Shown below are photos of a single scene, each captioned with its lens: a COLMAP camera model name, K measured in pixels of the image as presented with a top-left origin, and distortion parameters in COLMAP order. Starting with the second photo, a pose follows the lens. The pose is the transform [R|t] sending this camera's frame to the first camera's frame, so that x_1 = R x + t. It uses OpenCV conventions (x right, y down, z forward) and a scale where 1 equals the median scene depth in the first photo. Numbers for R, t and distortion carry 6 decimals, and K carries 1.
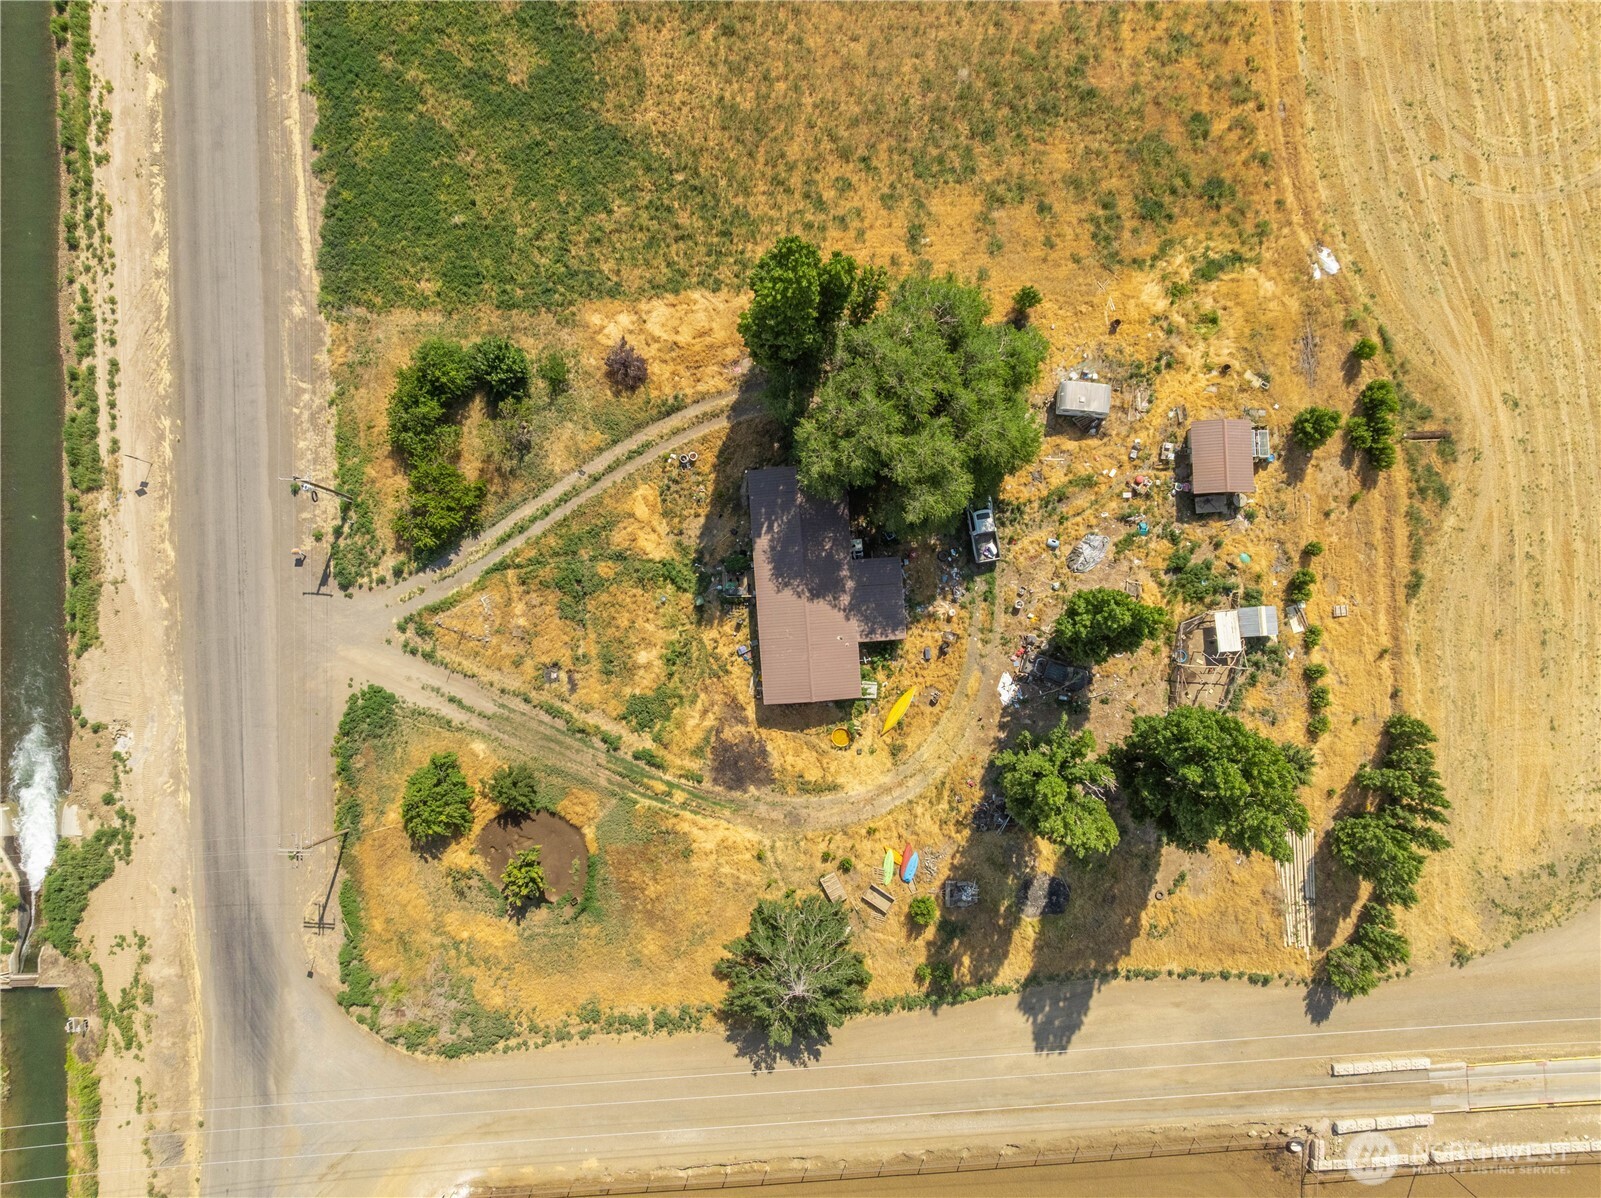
lens RADIAL K [[1124.1, 0, 803.5], [0, 1124.1, 593.5], [0, 0, 1]] dist [-0.032542, -0.010393]
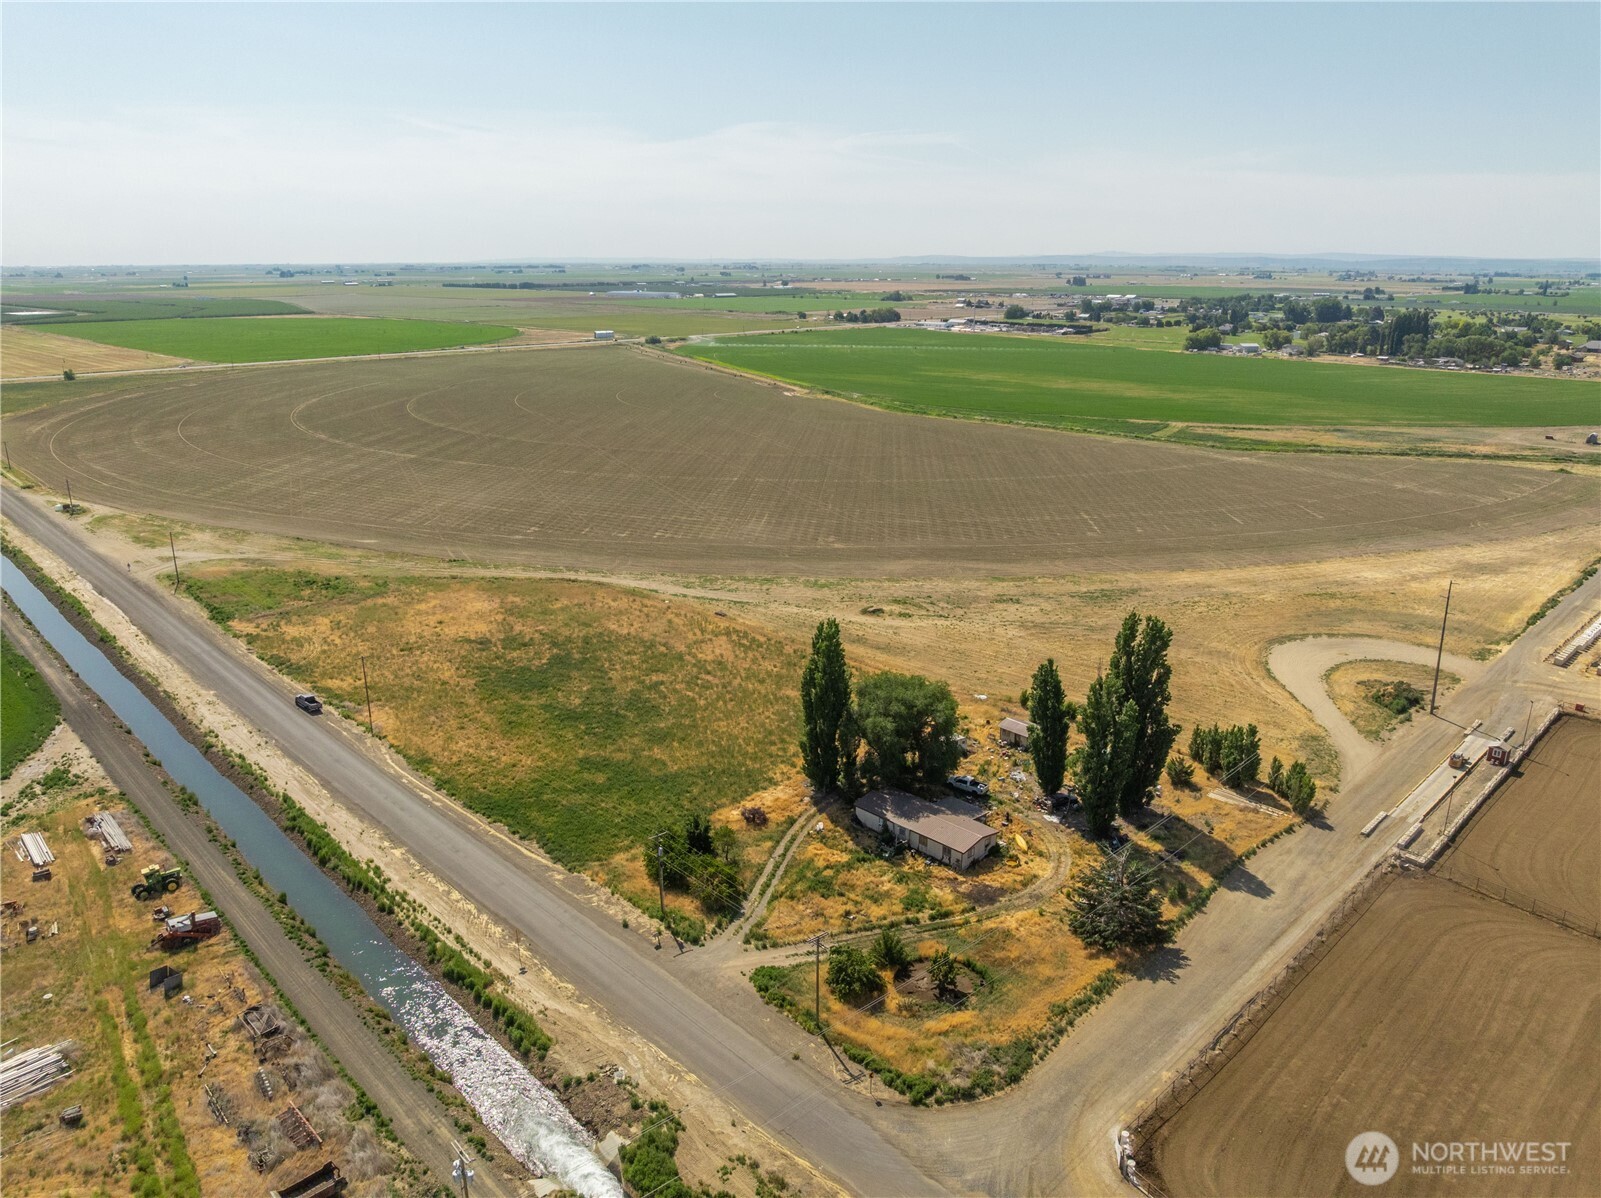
lens RADIAL K [[1124.1, 0, 803.5], [0, 1124.1, 593.5], [0, 0, 1]] dist [-0.032542, -0.010393]
pose [[0.750552, -0.191350, 0.632501, -1.096365], [0.660711, 0.233970, -0.713245, 0.959116], [-0.011507, 0.953228, 0.302033, 0.176069]]
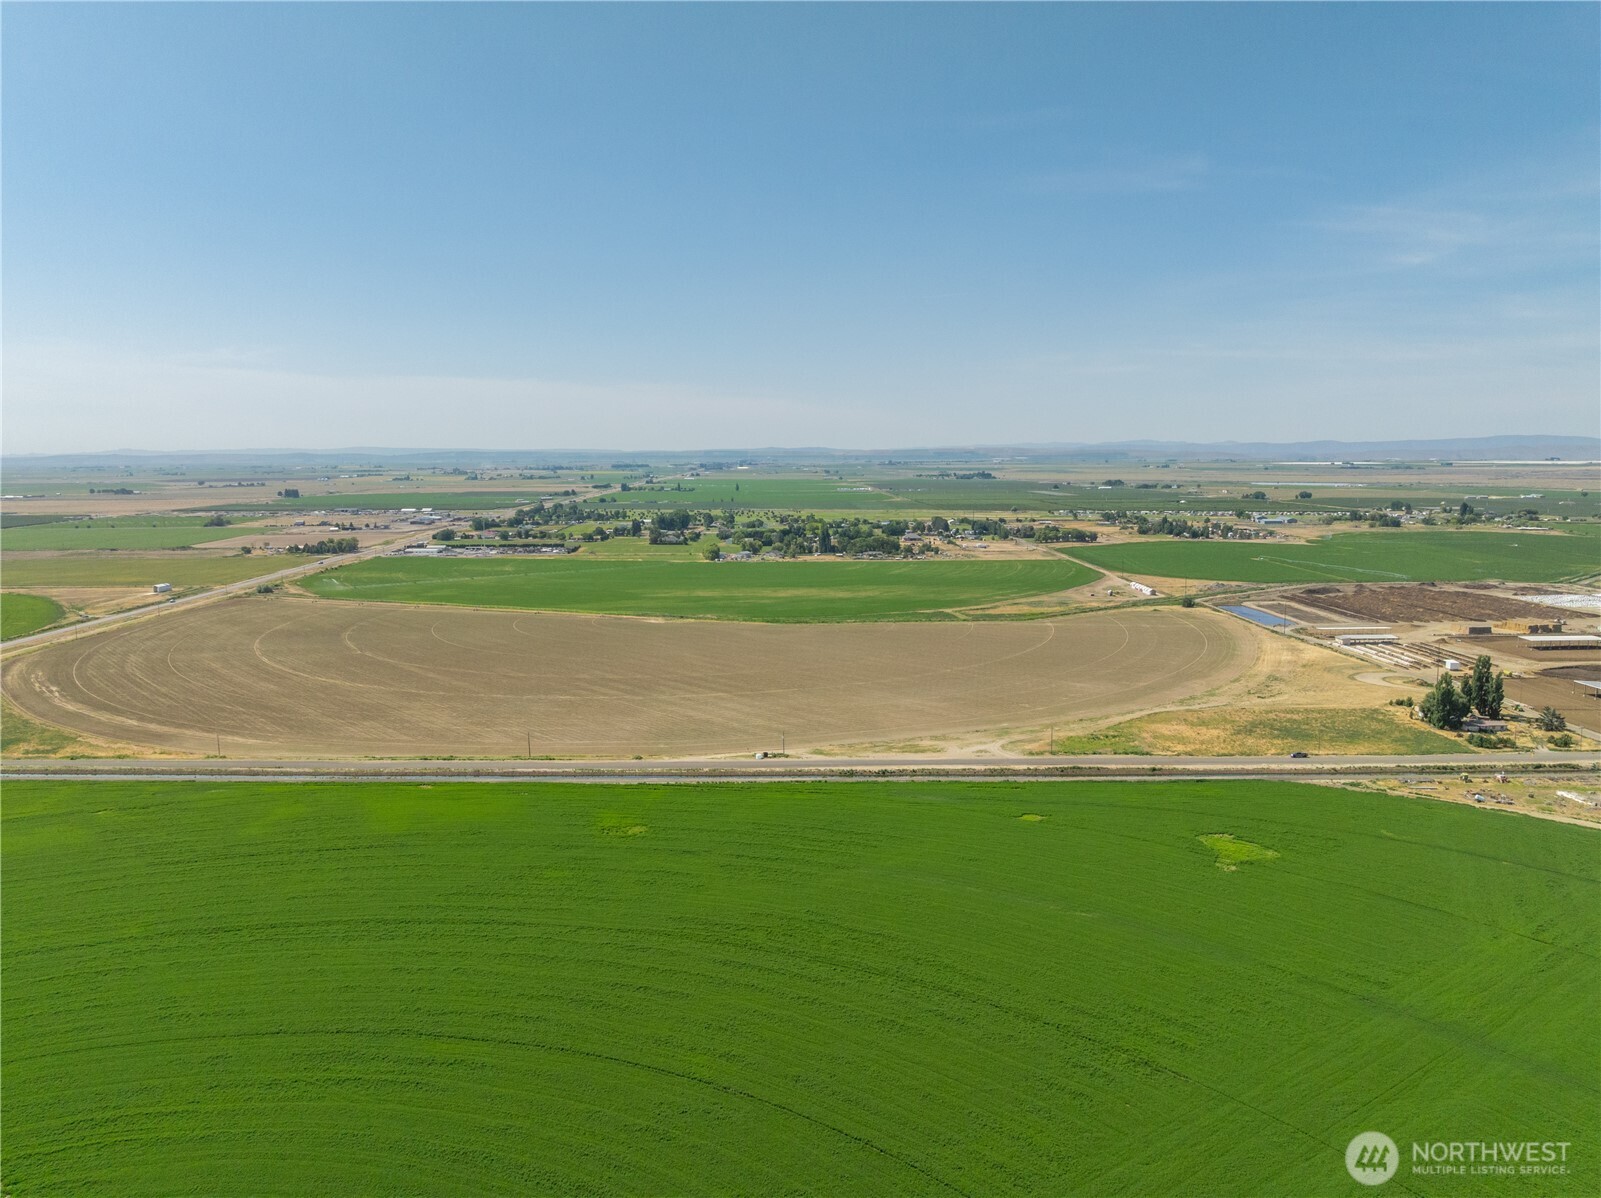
lens RADIAL K [[1124.1, 0, 803.5], [0, 1124.1, 593.5], [0, 0, 1]] dist [-0.032542, -0.010393]
pose [[0.039232, -0.127017, 0.991124, -5.636652], [0.999096, 0.021261, -0.036823, -3.321291], [-0.016396, 0.991673, 0.127737, -0.309008]]
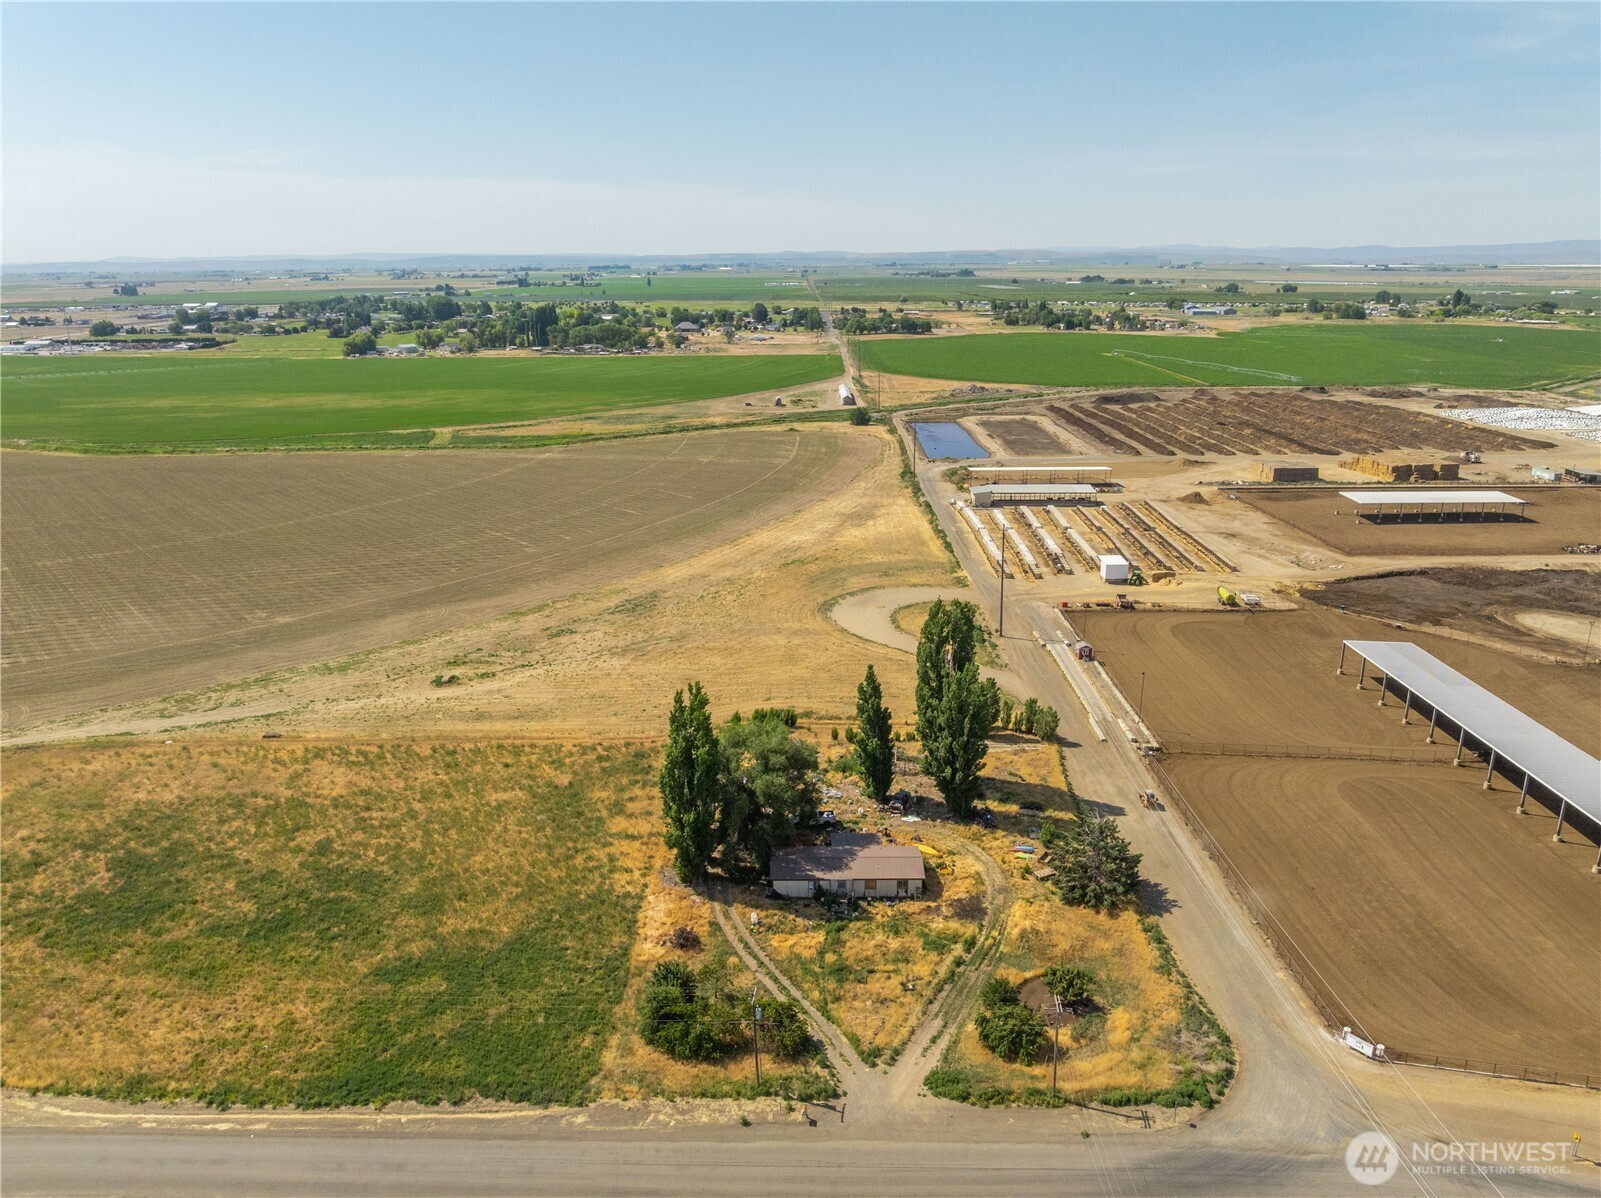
lens RADIAL K [[1124.1, 0, 803.5], [0, 1124.1, 593.5], [0, 0, 1]] dist [-0.032542, -0.010393]
pose [[0.062350, -0.288988, 0.955300, -1.338373], [0.997938, 0.032657, -0.055254, 0.006288], [-0.015229, 0.956776, 0.290428, 0.191354]]
